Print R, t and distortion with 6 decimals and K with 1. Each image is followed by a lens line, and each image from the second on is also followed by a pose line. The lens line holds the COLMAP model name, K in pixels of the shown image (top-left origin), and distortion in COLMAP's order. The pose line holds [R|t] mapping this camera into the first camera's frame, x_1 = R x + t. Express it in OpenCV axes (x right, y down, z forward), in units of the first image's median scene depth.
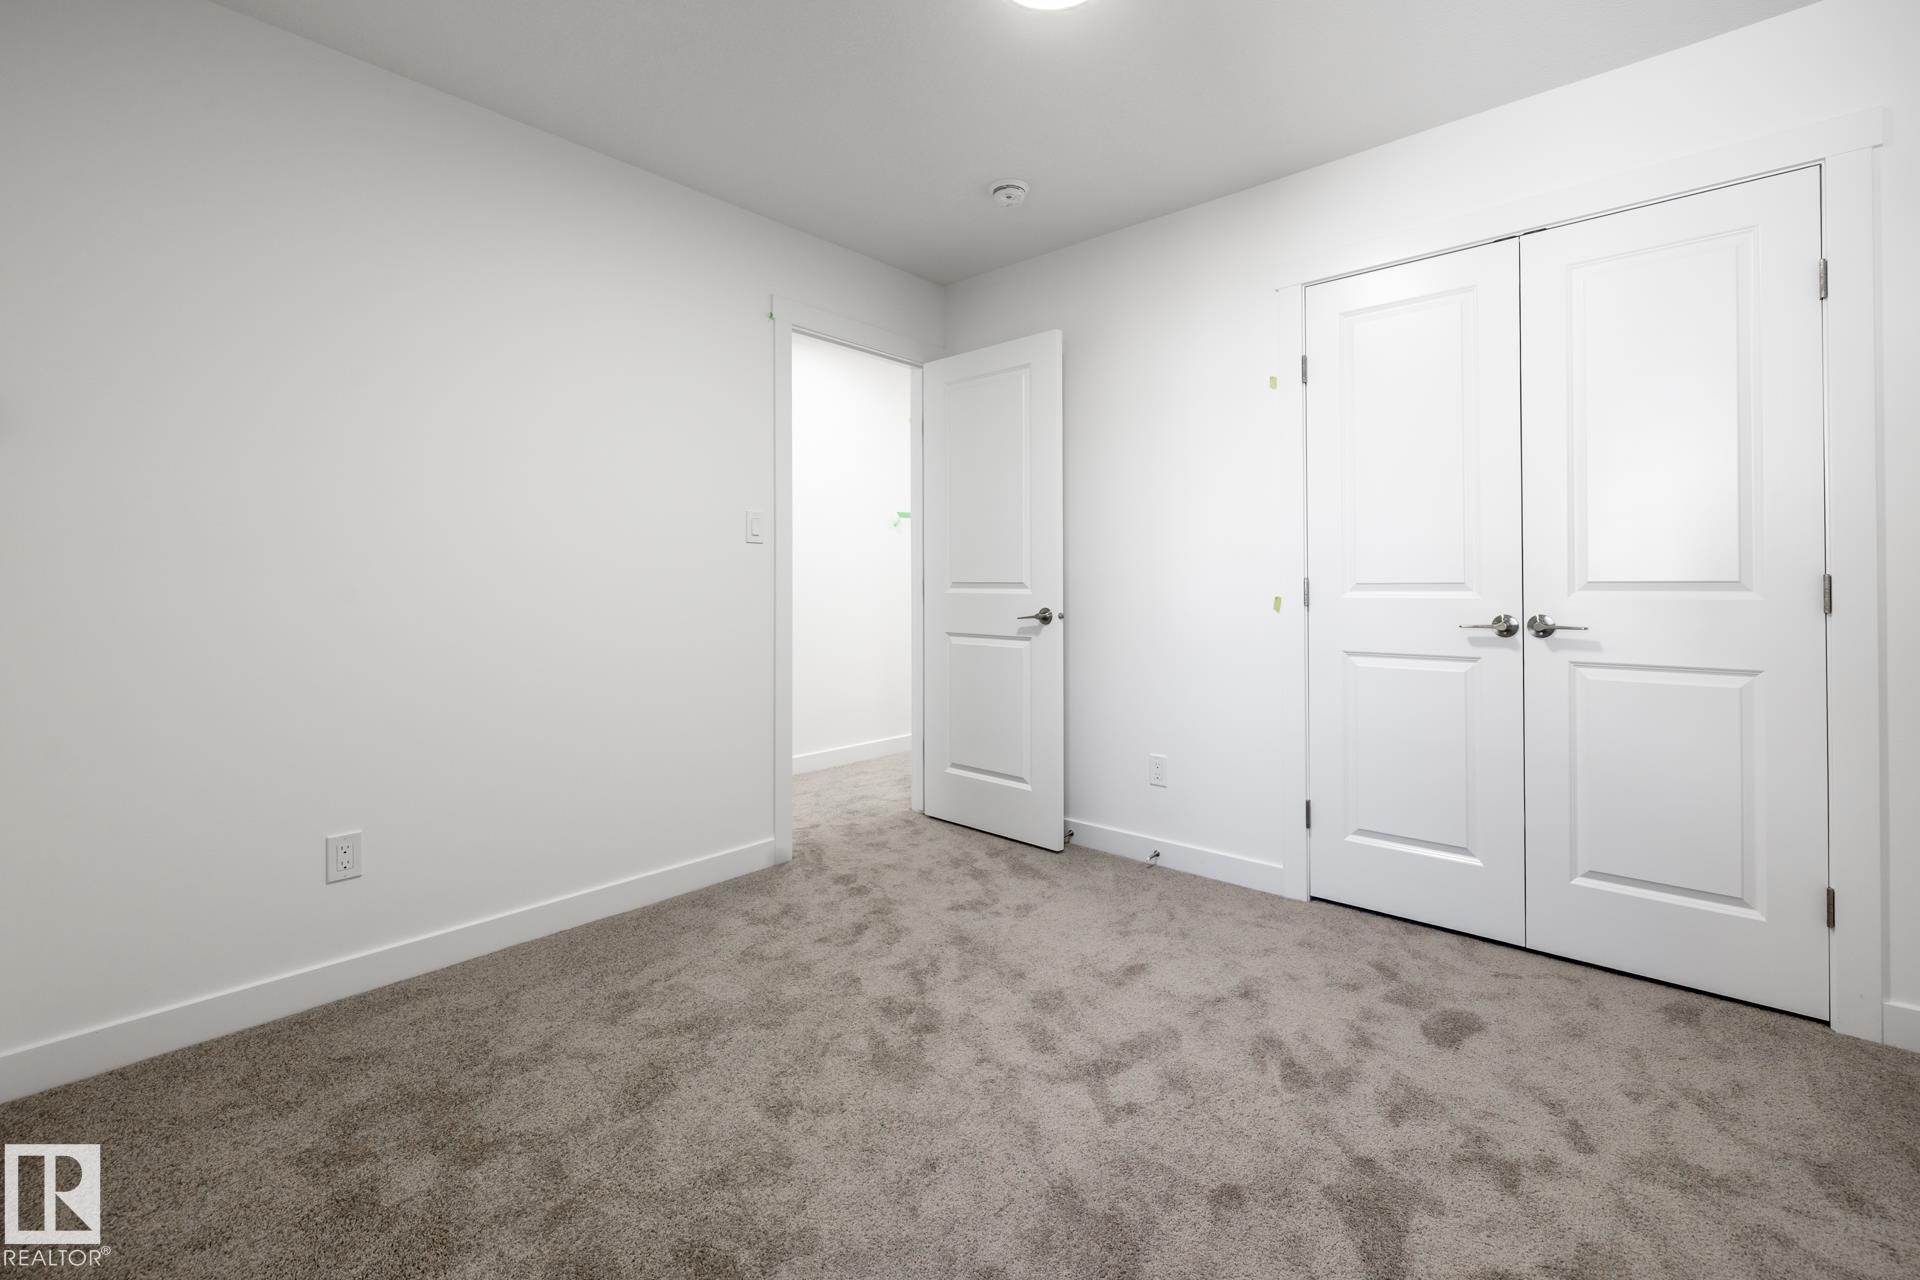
lens RADIAL K [[836.9, 0, 961.8], [0, 836.9, 592.0], [0, 0, 1]] dist [0.000711, -0.000159]
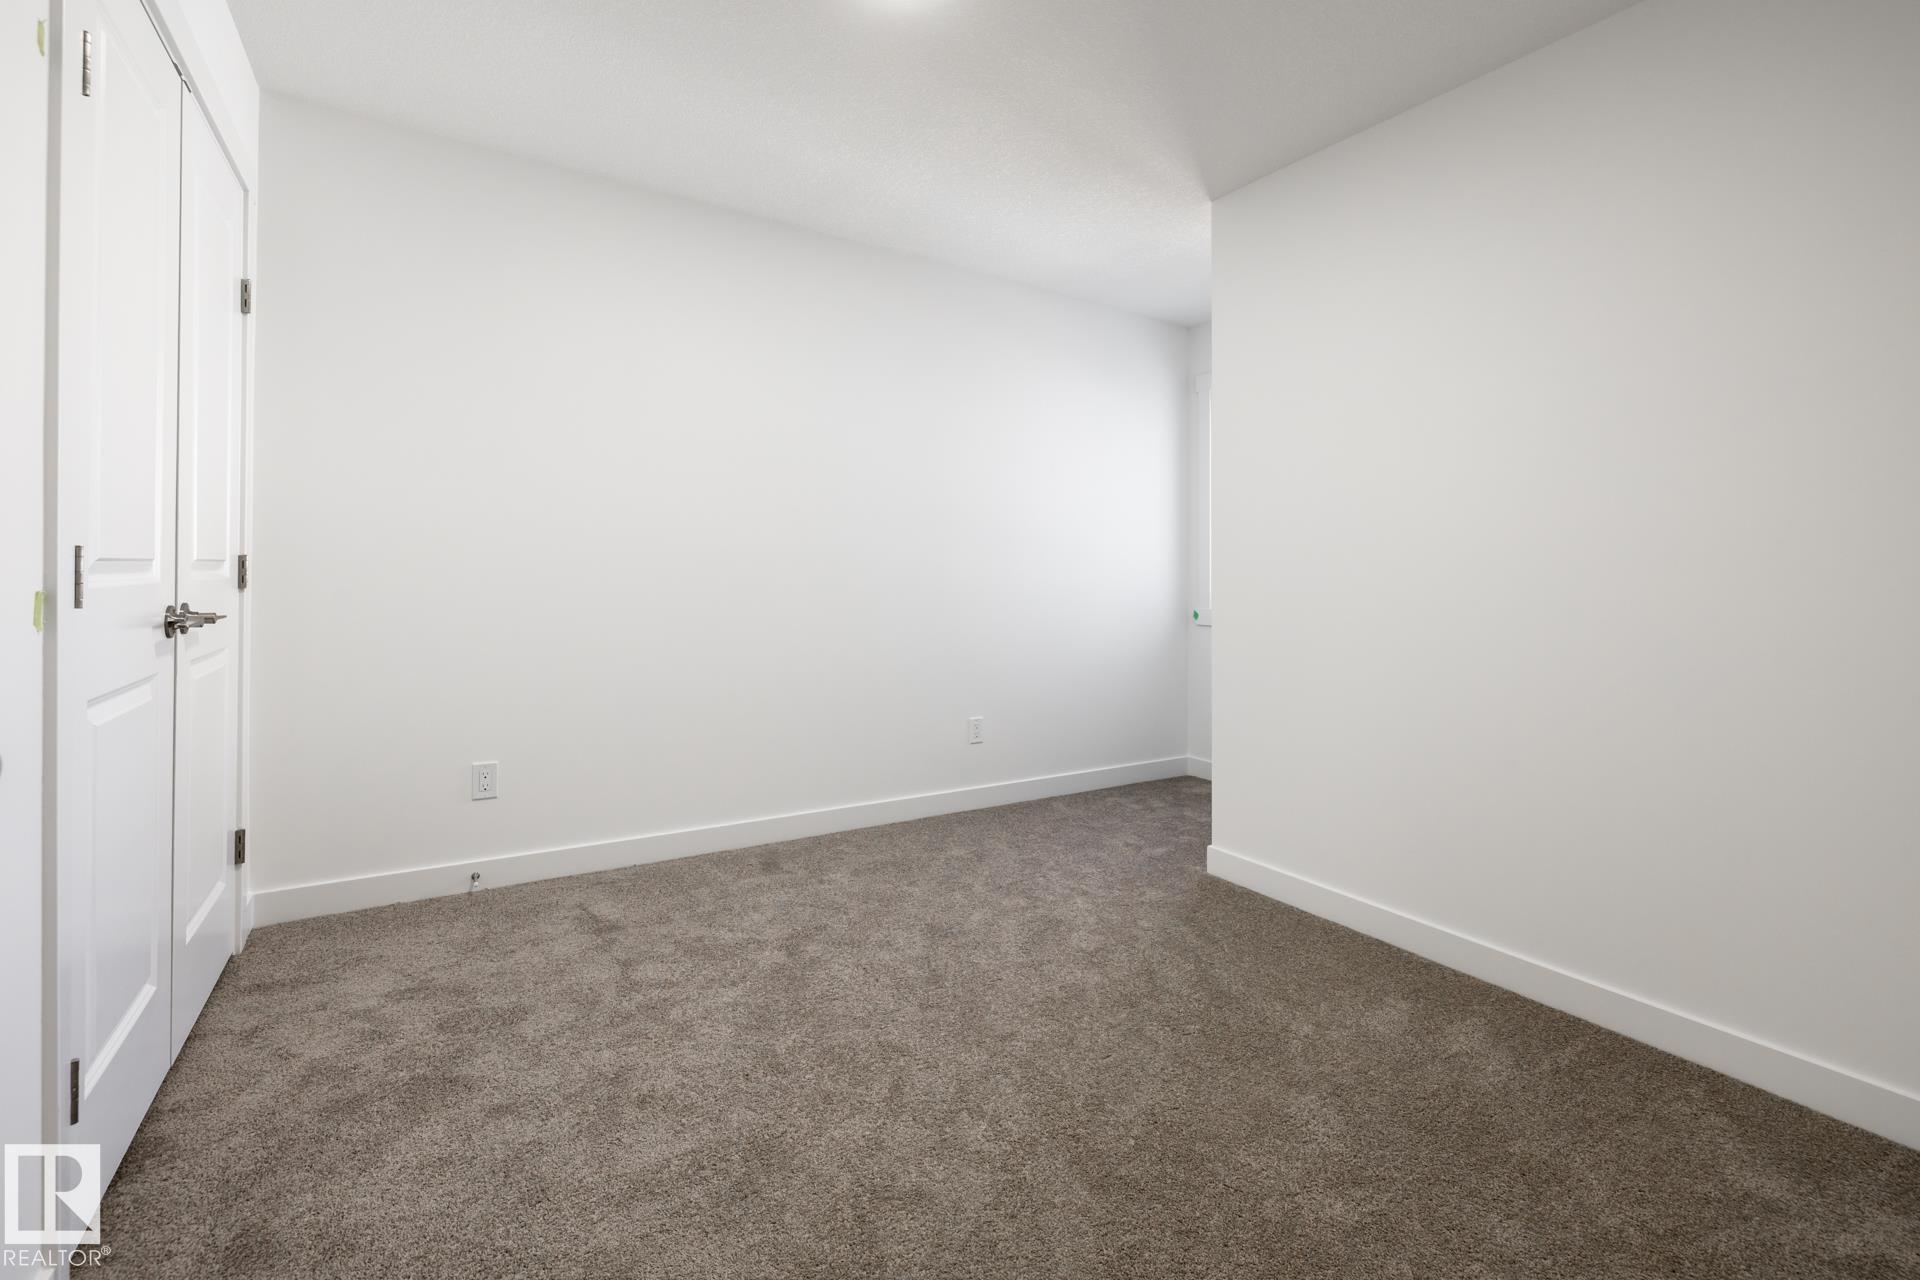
lens RADIAL K [[829.6, 0, 958.6], [0, 829.6, 560.2], [0, 0, 1]] dist [0.000393, -0.000027]
pose [[-0.968809, -0.000409, 0.247809, -0.159147], [-0.003235, 0.999934, -0.010996, -0.004261], [-0.247788, -0.011455, -0.968747, 1.579299]]
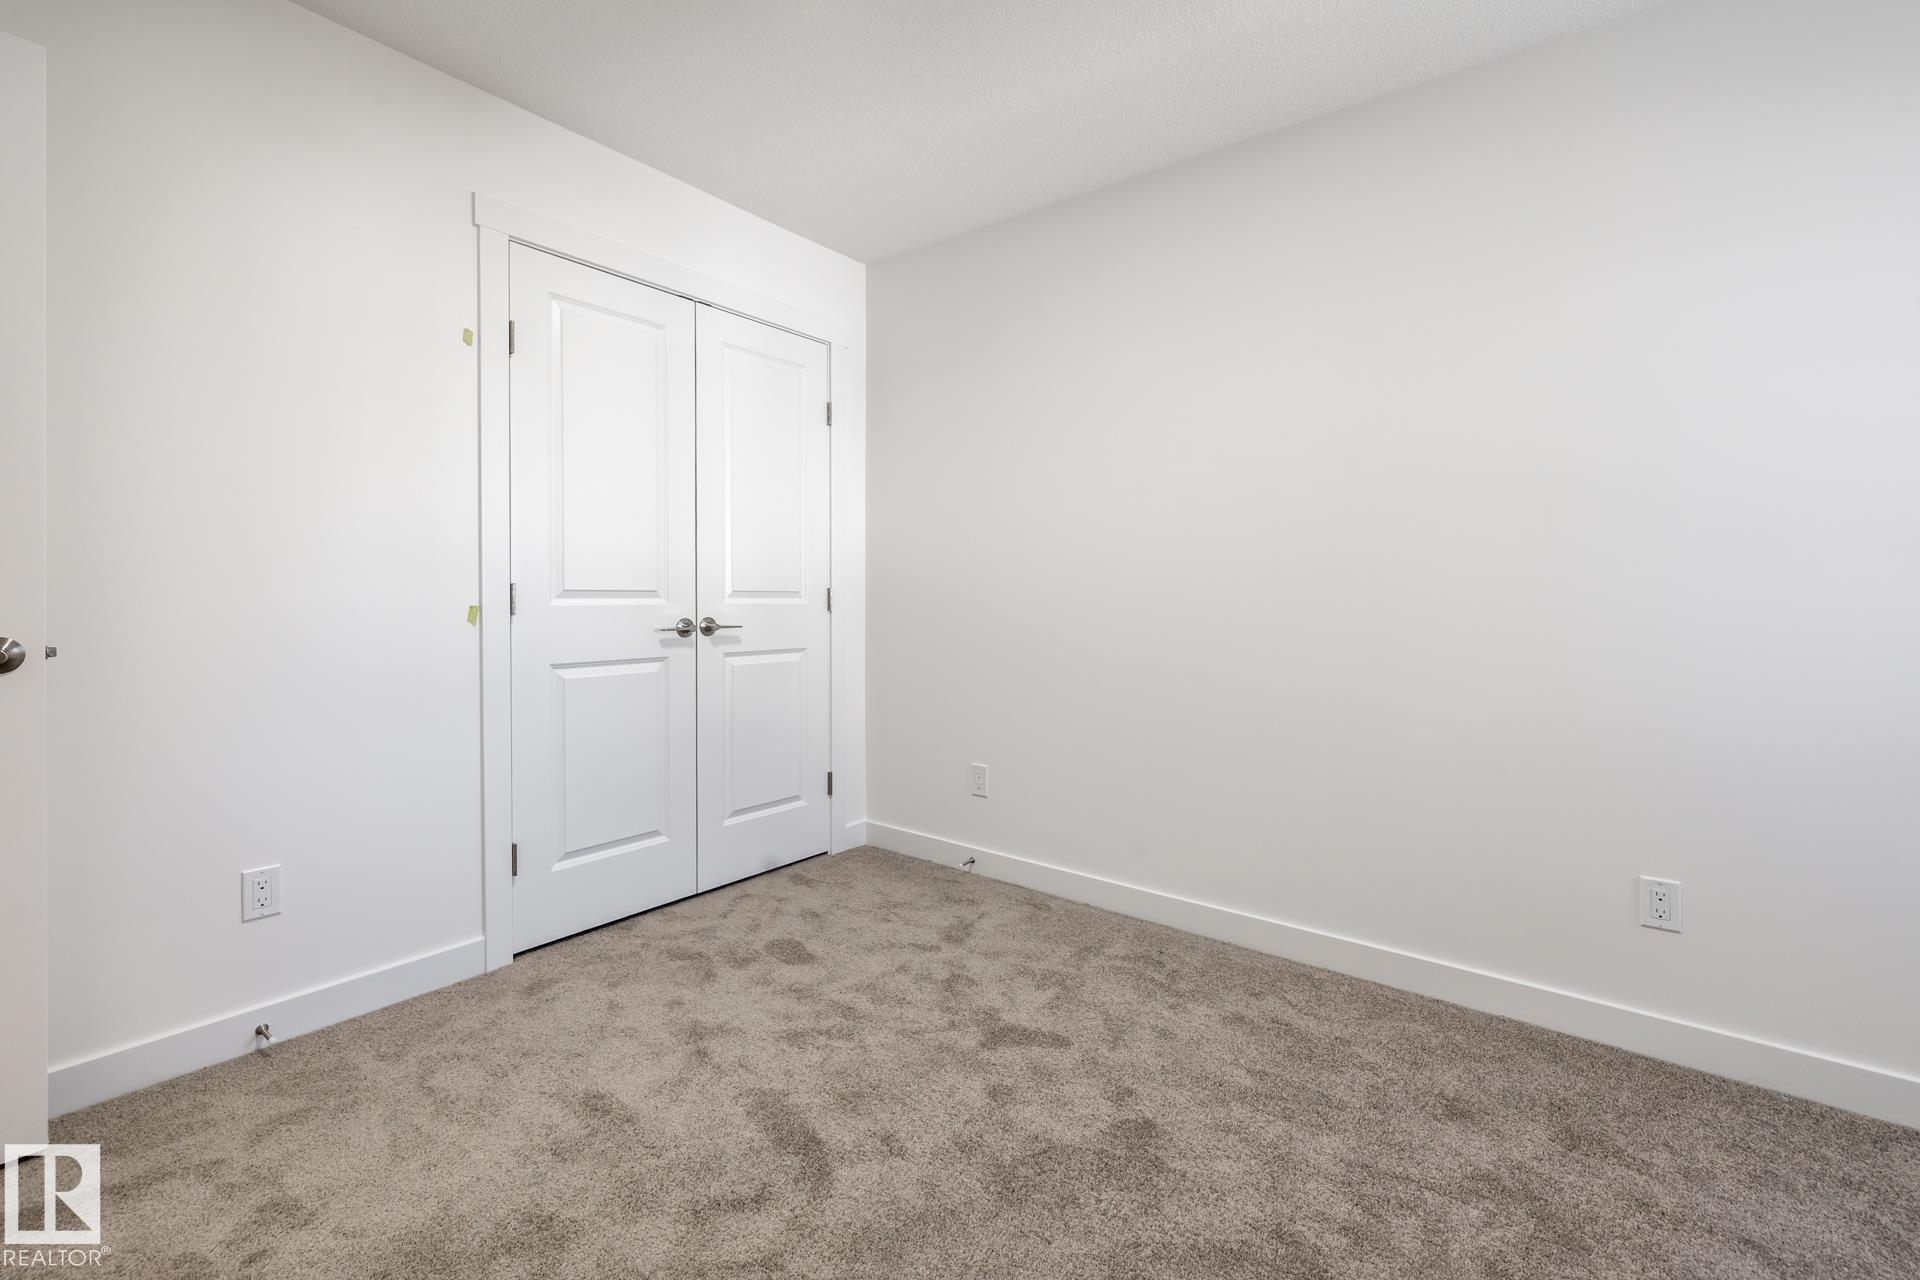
lens RADIAL K [[836.9, 0, 961.8], [0, 836.9, 592.0], [0, 0, 1]] dist [0.000711, -0.000159]
pose [[-0.088814, 0.003997, 0.996040, -0.580550], [0.002040, 0.999991, -0.003831, -0.004495], [-0.996046, 0.001691, -0.088822, 0.750188]]
